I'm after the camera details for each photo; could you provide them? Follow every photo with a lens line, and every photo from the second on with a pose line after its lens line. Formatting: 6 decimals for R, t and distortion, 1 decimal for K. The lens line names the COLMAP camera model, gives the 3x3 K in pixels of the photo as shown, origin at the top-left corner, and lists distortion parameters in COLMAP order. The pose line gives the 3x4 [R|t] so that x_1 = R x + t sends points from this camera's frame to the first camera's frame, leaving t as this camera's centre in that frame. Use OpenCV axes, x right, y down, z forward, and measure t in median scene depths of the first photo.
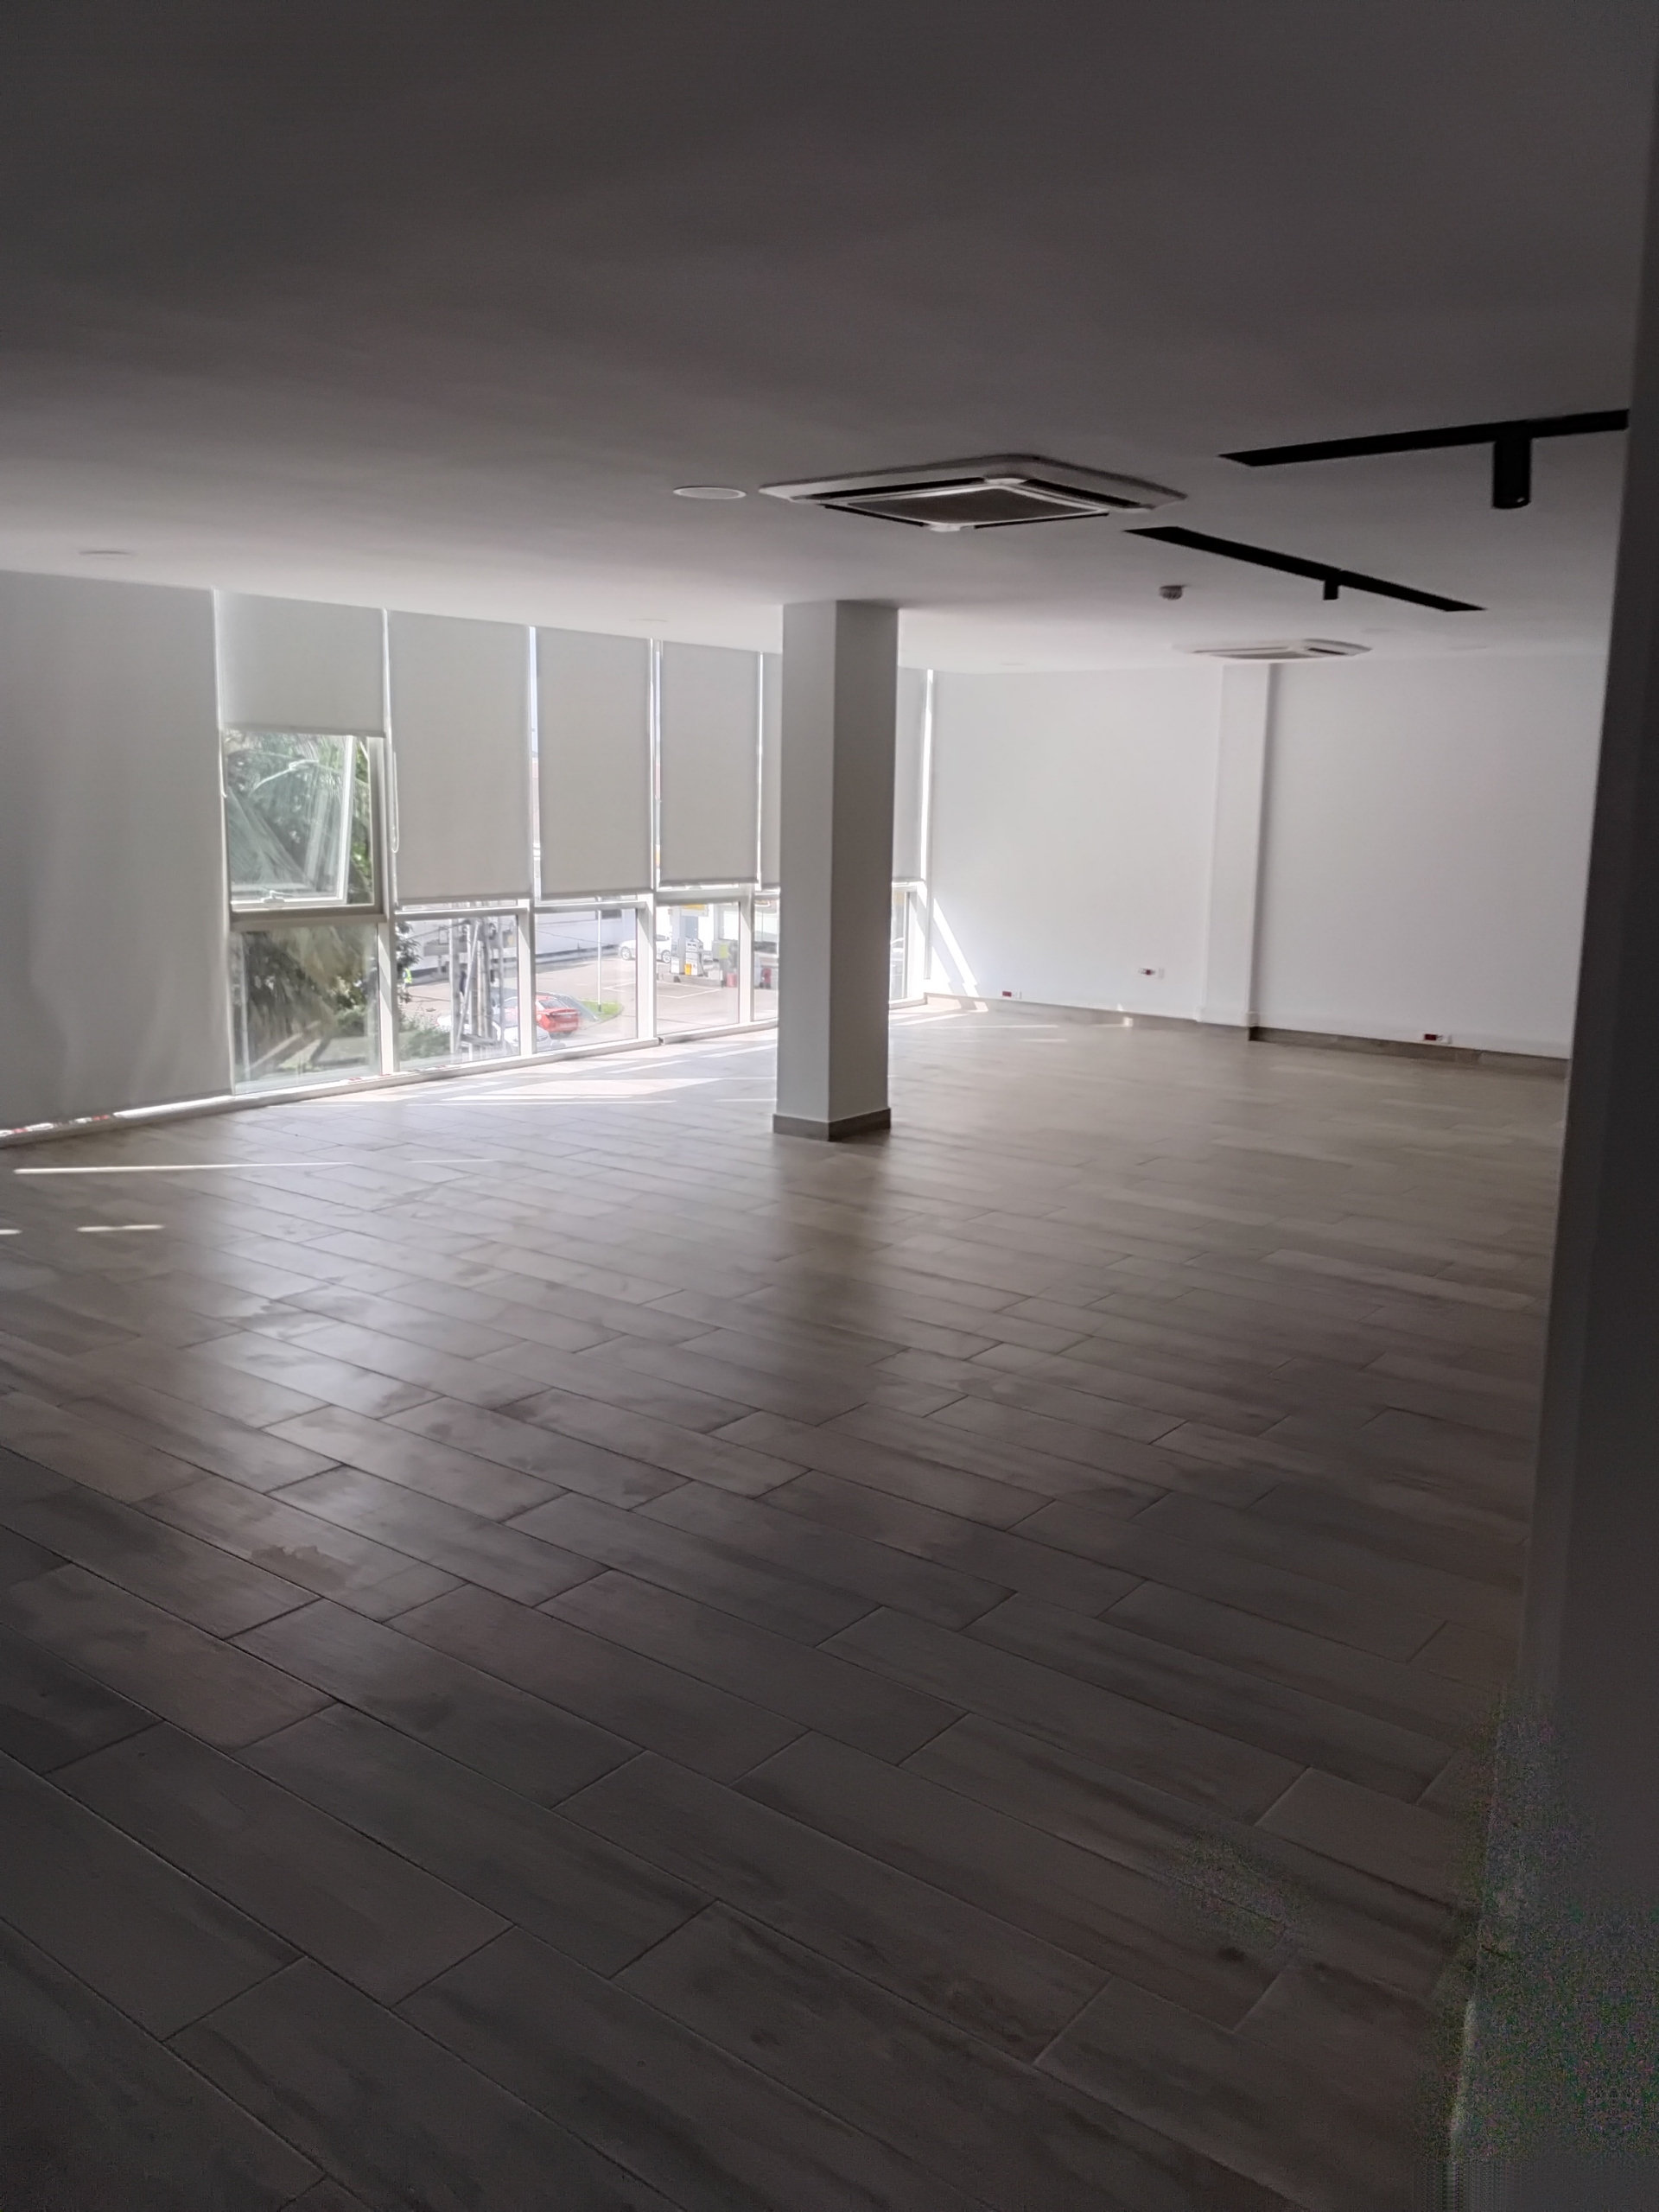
lens RADIAL K [[1749.8, 0, 837.6], [0, 1749.8, 1206.1], [0, 0, 1]] dist [0.068883, -0.237745]
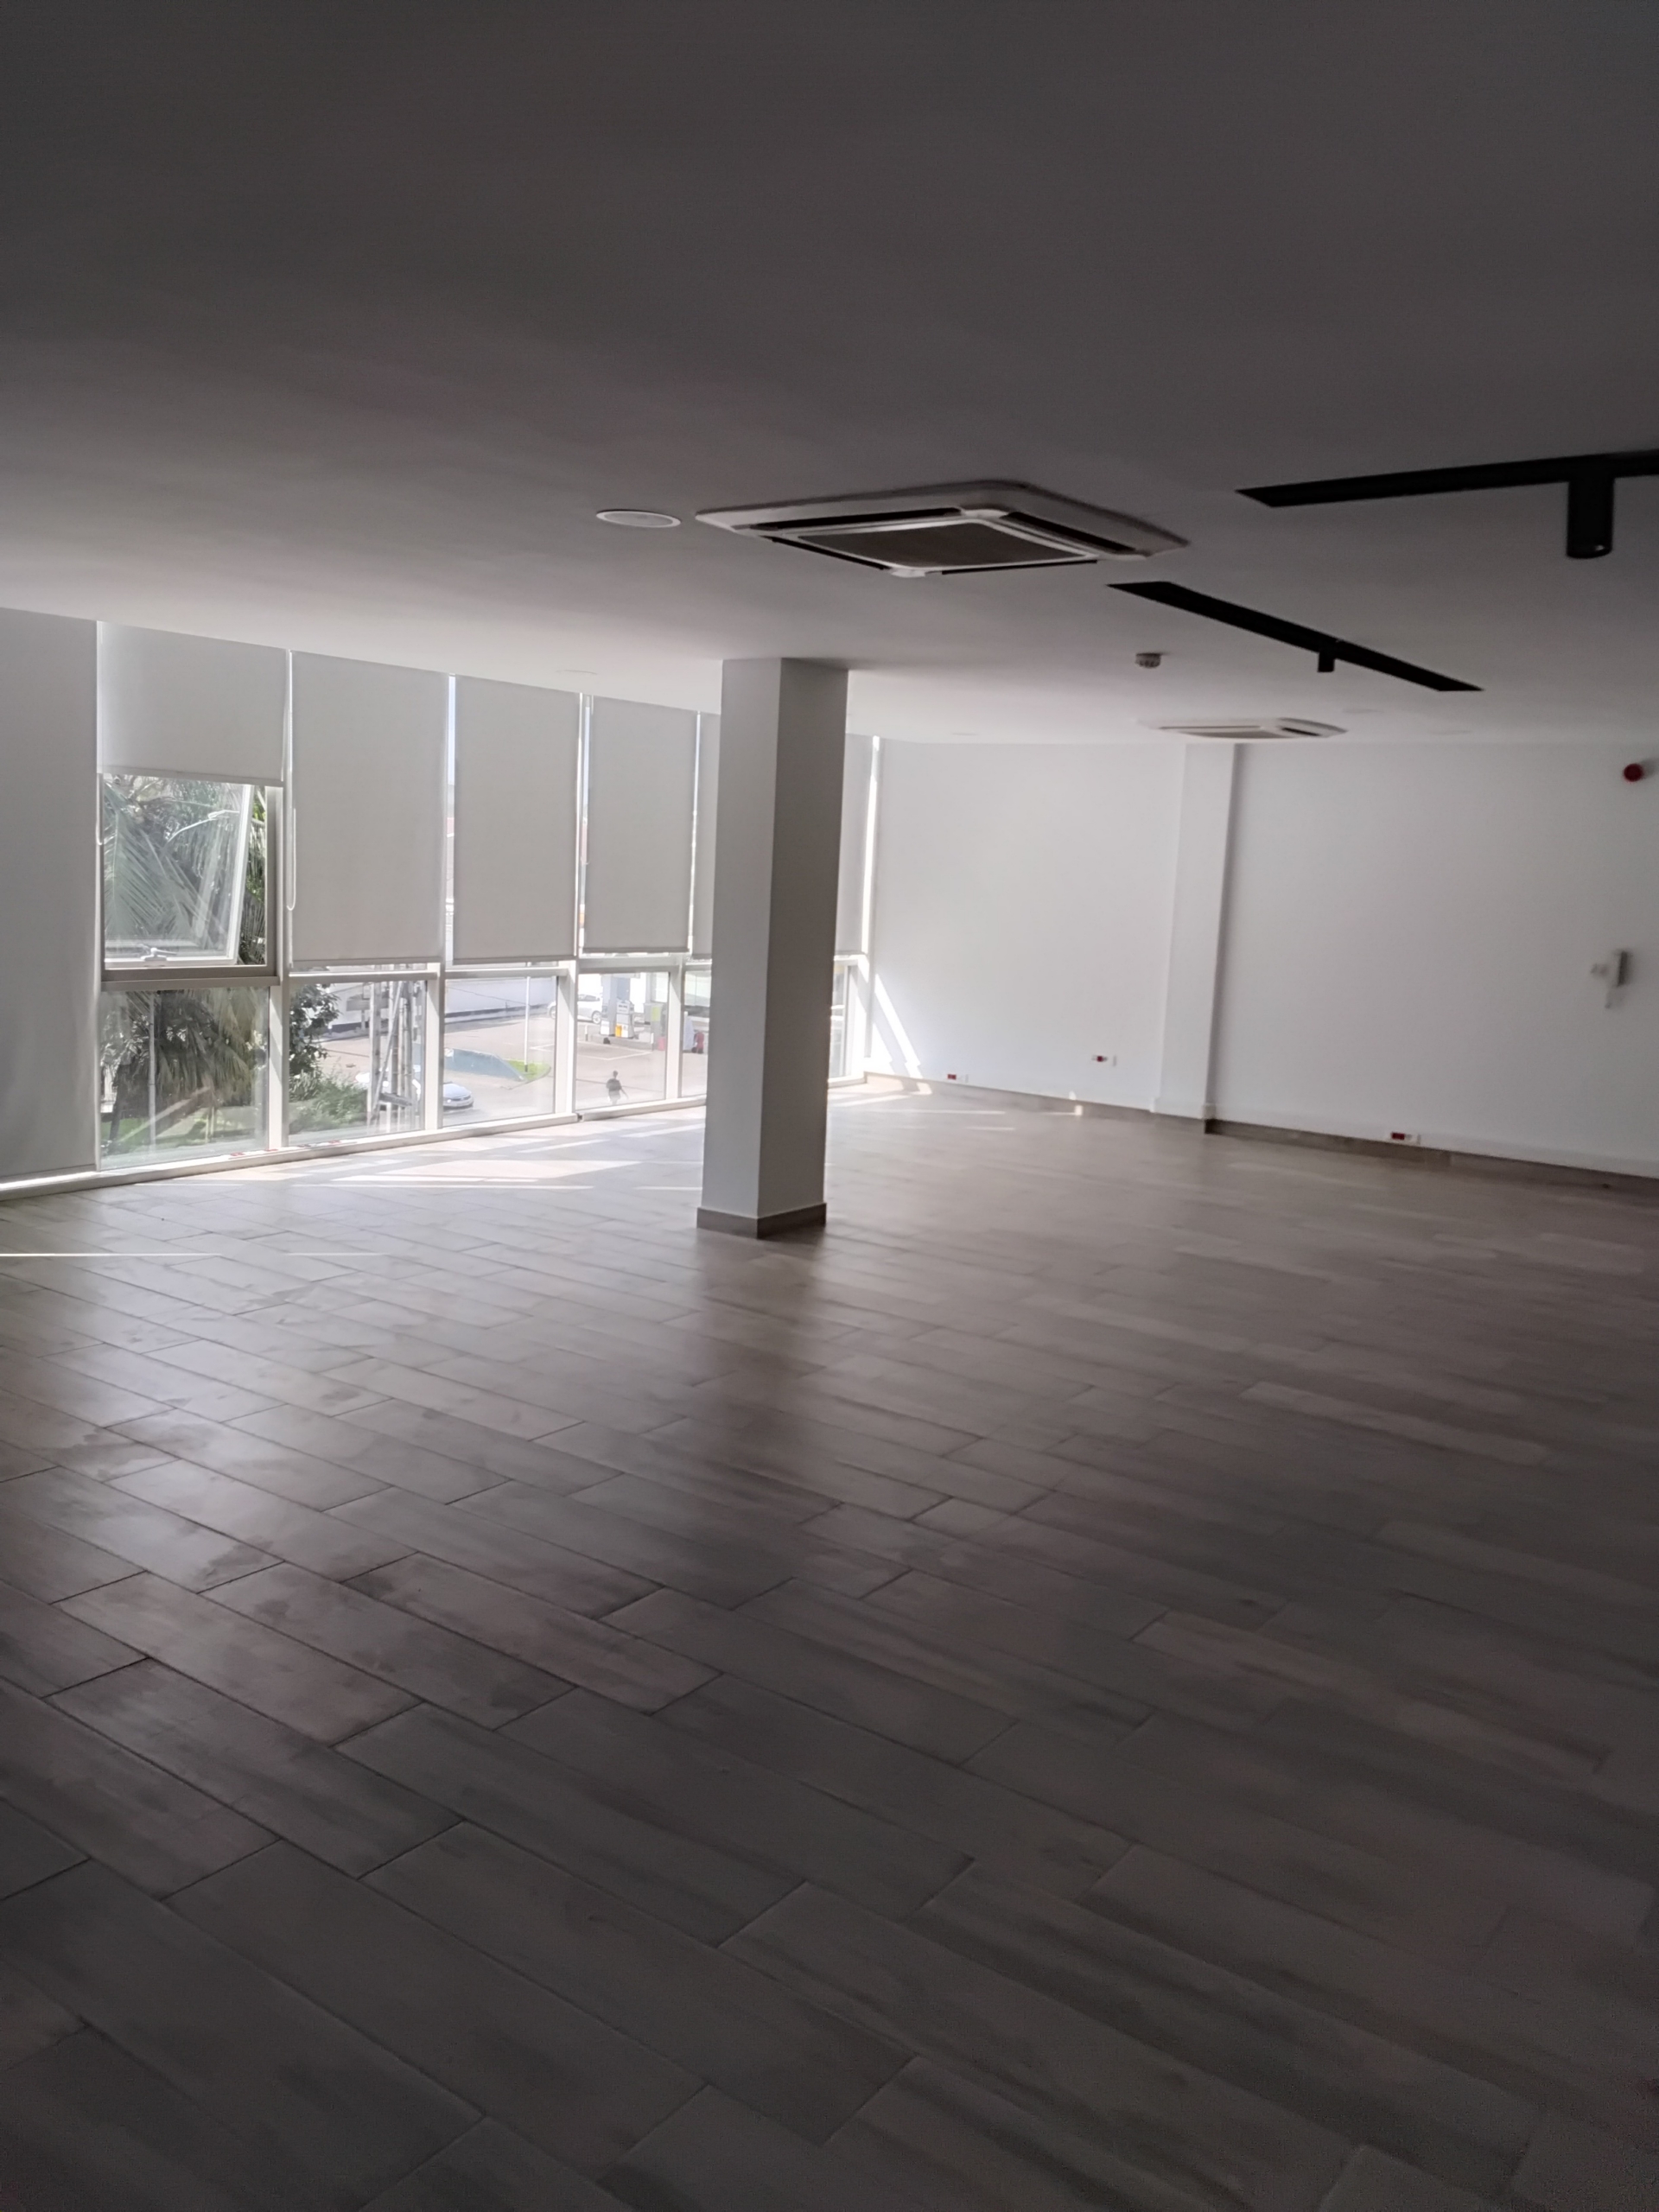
lens RADIAL K [[1740.9, 0, 829.5], [0, 1740.9, 1106.0], [0, 0, 1]] dist [-0.001891, 0.000653]
pose [[0.999039, 0.027399, 0.034216, -0.000188], [-0.024219, 0.995635, -0.090134, -0.026993], [-0.036536, 0.089219, 0.995342, 0.104286]]
